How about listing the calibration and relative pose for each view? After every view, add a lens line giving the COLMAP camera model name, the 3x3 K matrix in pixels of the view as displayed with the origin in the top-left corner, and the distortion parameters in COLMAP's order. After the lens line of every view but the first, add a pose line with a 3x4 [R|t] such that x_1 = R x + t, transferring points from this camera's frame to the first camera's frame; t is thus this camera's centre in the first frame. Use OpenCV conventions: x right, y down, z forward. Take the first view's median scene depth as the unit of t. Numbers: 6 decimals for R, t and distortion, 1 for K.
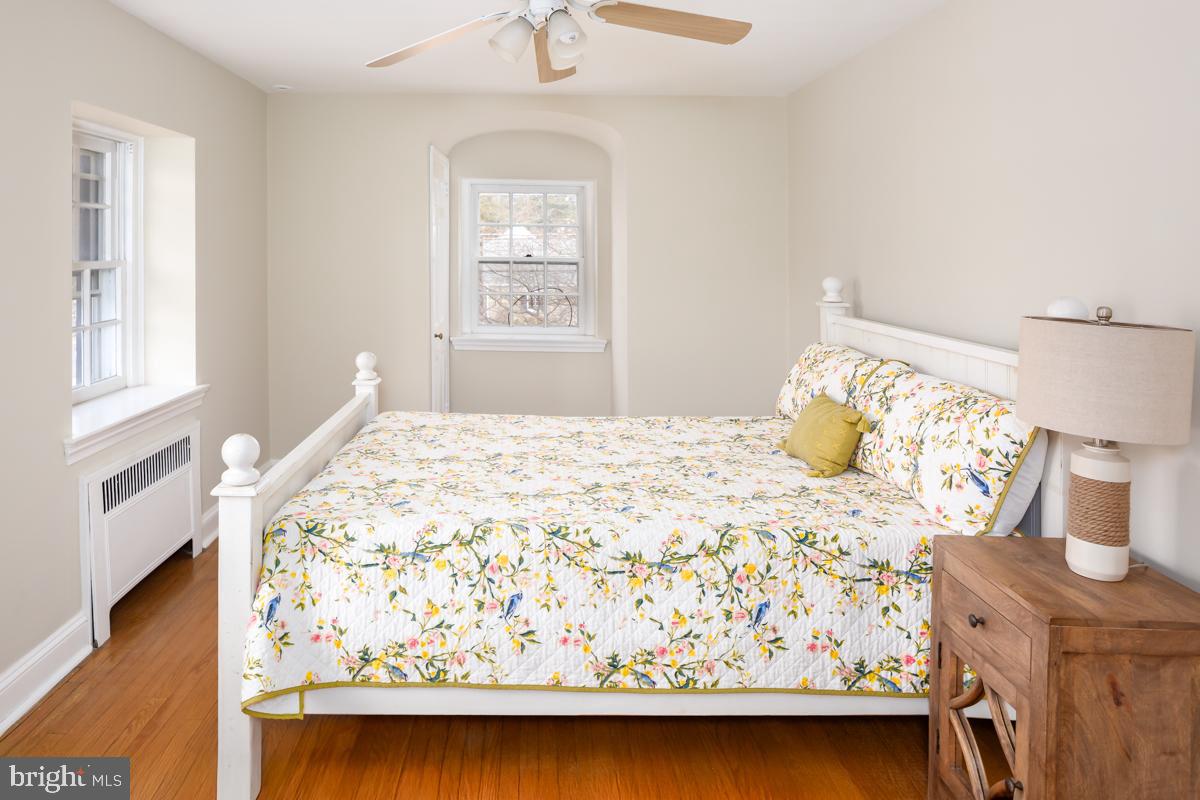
lens RADIAL K [[805.0, 0, 629.8], [0, 805.0, 359.3], [0, 0, 1]] dist [-0.010383, -0.000334]
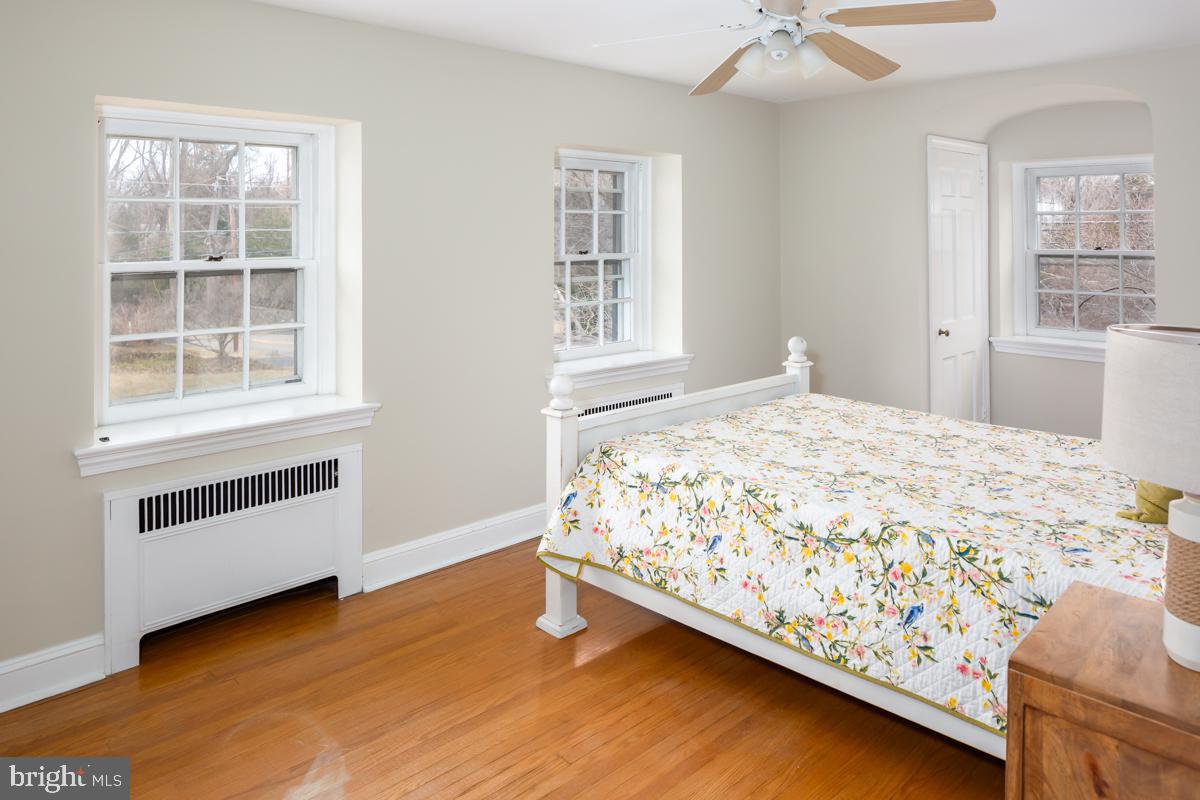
lens RADIAL K [[823.4, 0, 600.0], [0, 823.4, 400.0], [0, 0, 1]] dist [-0.005321, -0.000173]
pose [[0.685187, 0.127860, -0.717057, 0.586639], [-0.090800, 0.991786, 0.090084, 0.000031], [0.722686, 0.003385, 0.691168, 0.032657]]
